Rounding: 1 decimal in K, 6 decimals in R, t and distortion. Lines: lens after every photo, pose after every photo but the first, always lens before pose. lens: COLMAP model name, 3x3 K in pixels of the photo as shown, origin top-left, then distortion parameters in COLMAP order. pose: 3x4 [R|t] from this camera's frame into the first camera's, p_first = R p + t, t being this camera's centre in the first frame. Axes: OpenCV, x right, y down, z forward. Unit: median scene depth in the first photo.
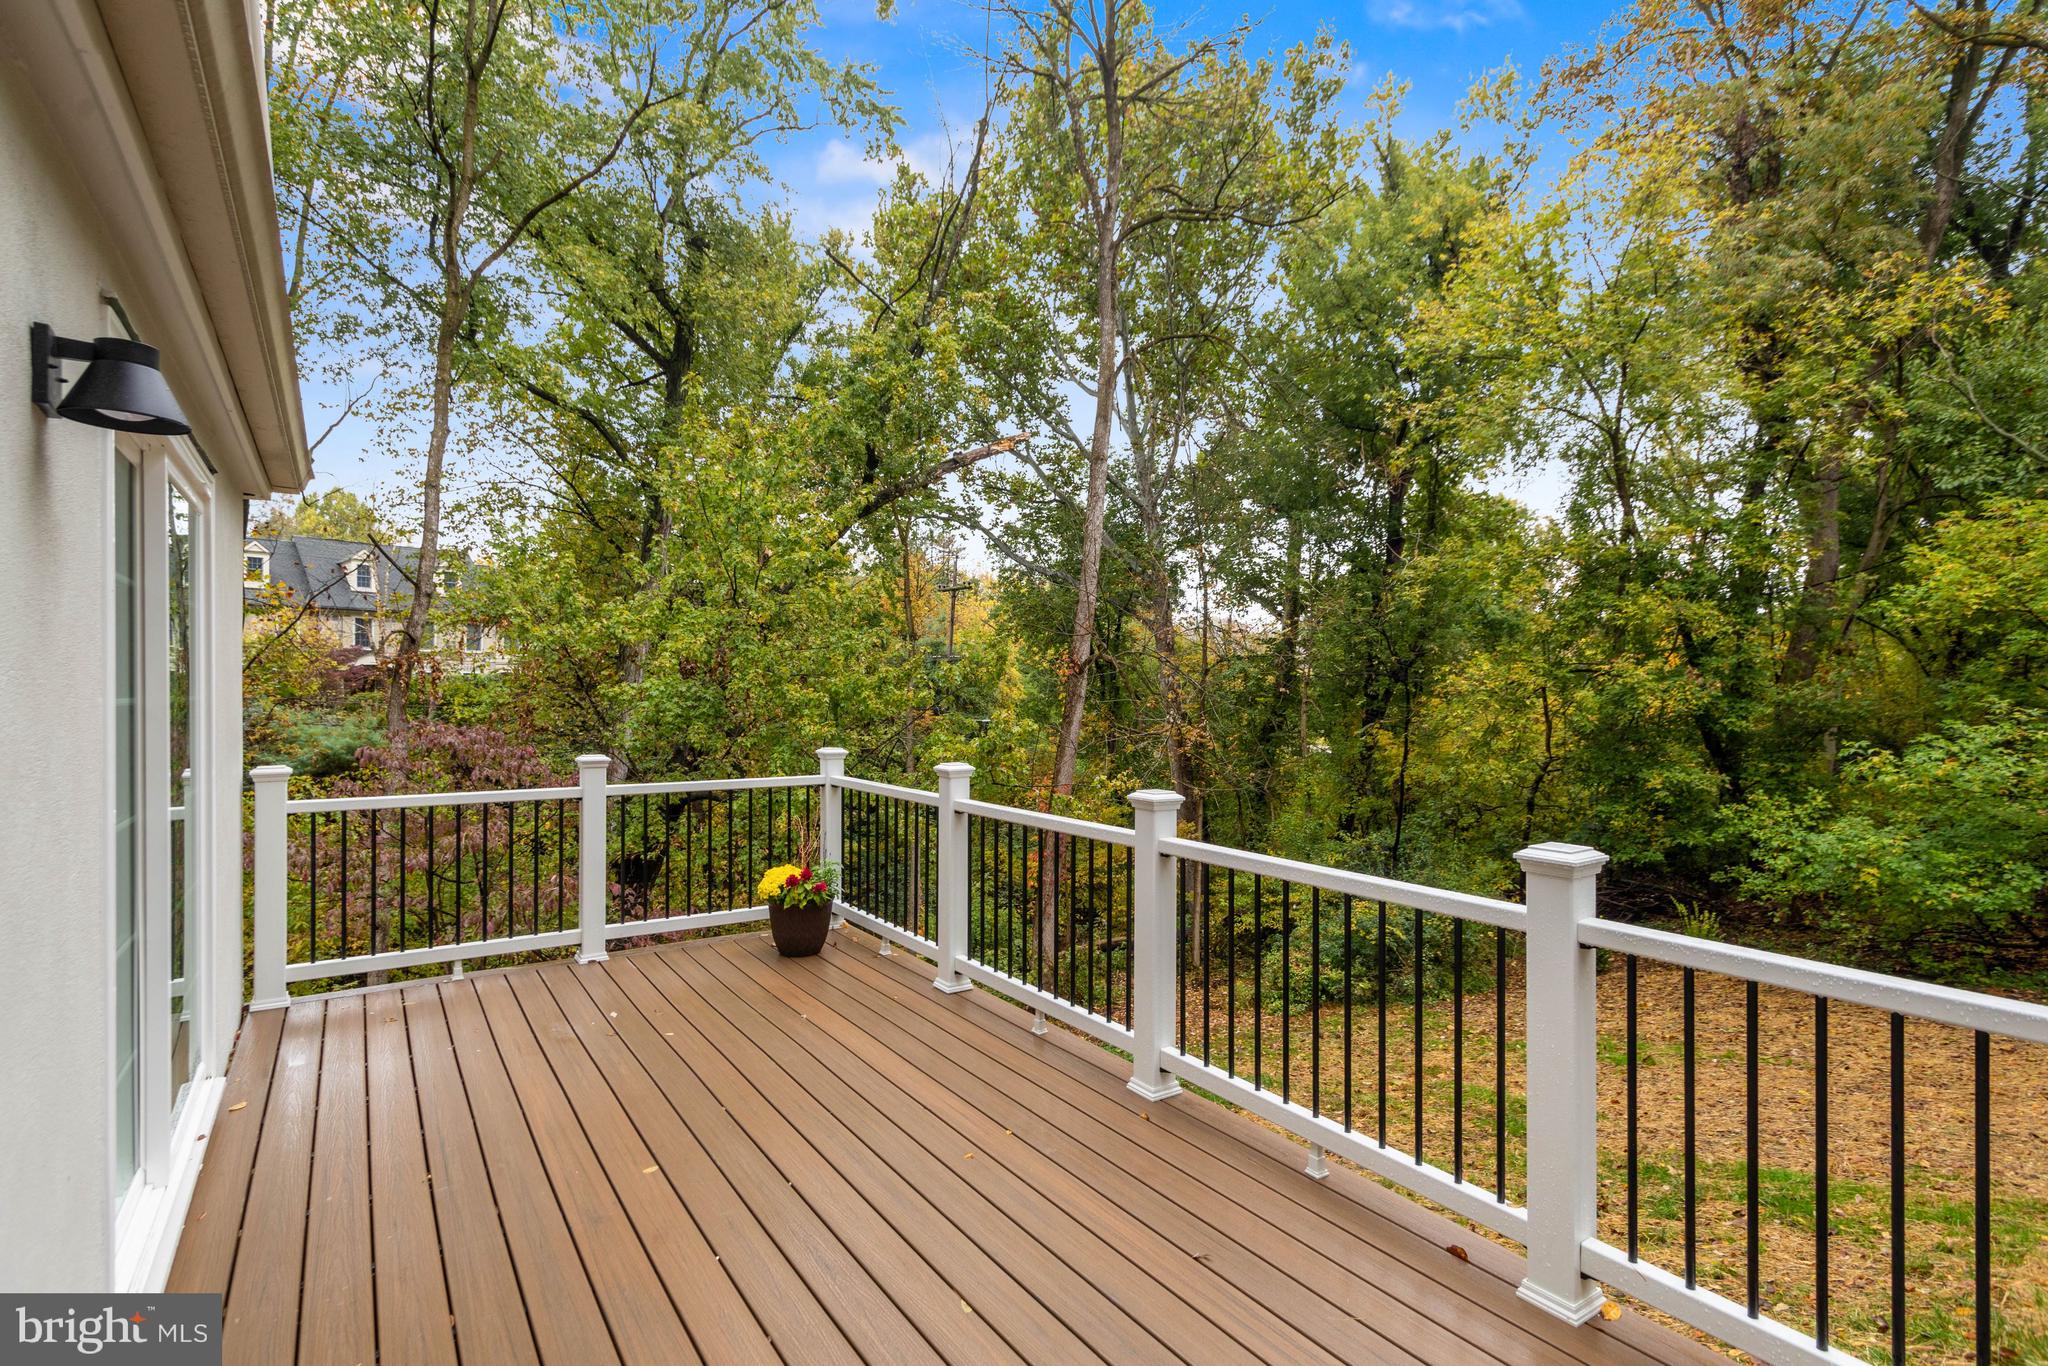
lens RADIAL K [[1006.8, 0, 1032.0], [0, 1006.8, 687.0], [0, 0, 1]] dist [0.006461, 0.002400]
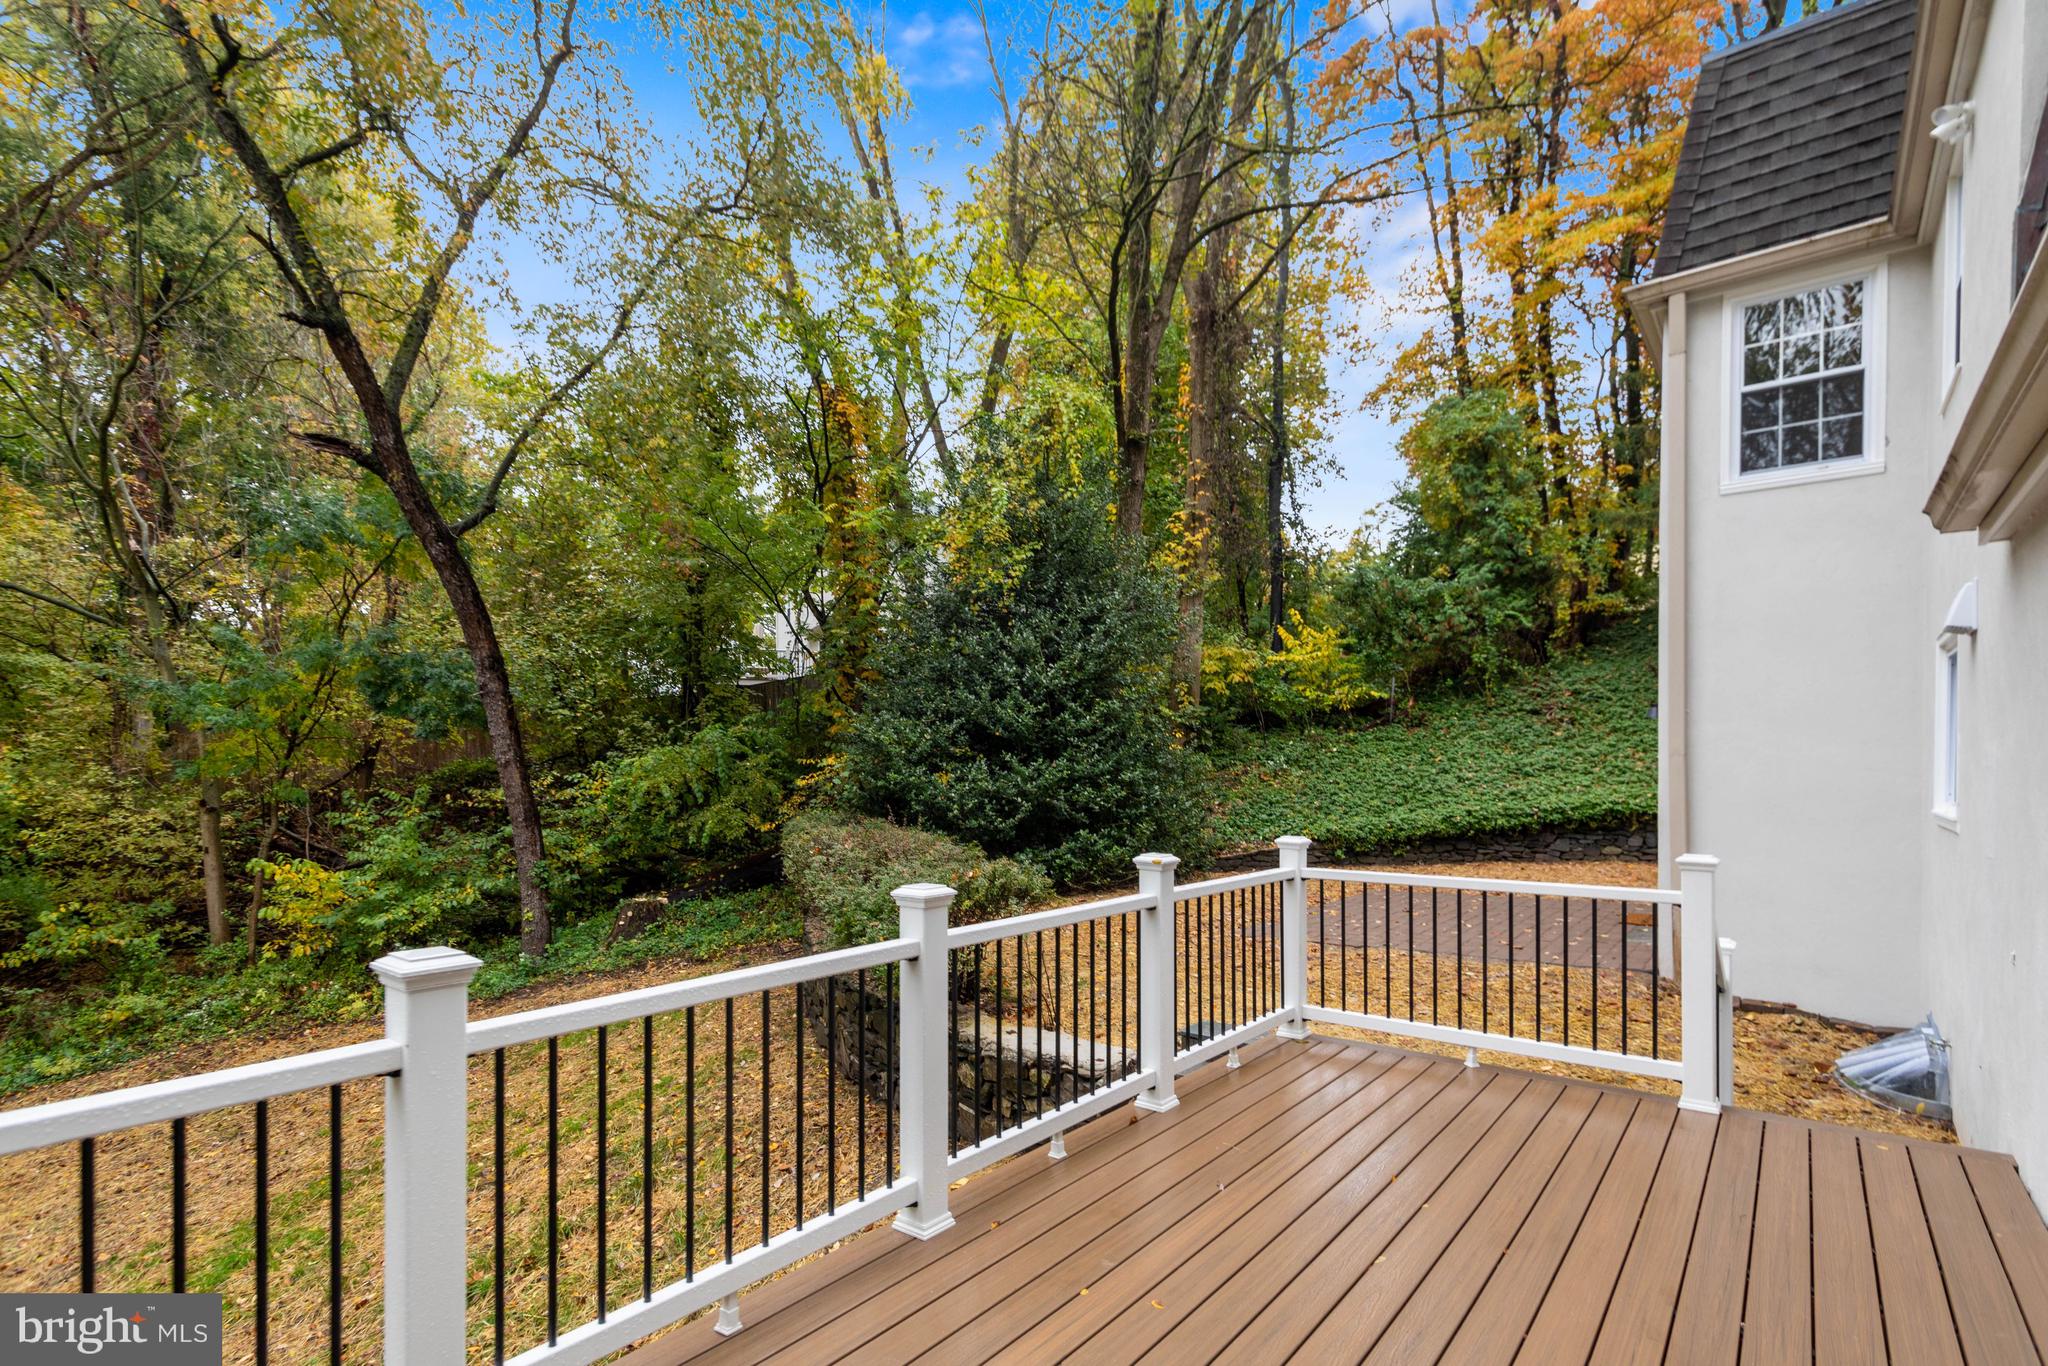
lens RADIAL K [[1006.8, 0, 1023.1], [0, 1006.8, 775.6], [0, 0, 1]] dist [0.006461, 0.002400]
pose [[-0.304135, -0.011942, 0.952554, -0.137456], [-0.002674, 0.999928, 0.011682, -0.000377], [-0.952625, 0.001006, -0.304145, 0.216742]]
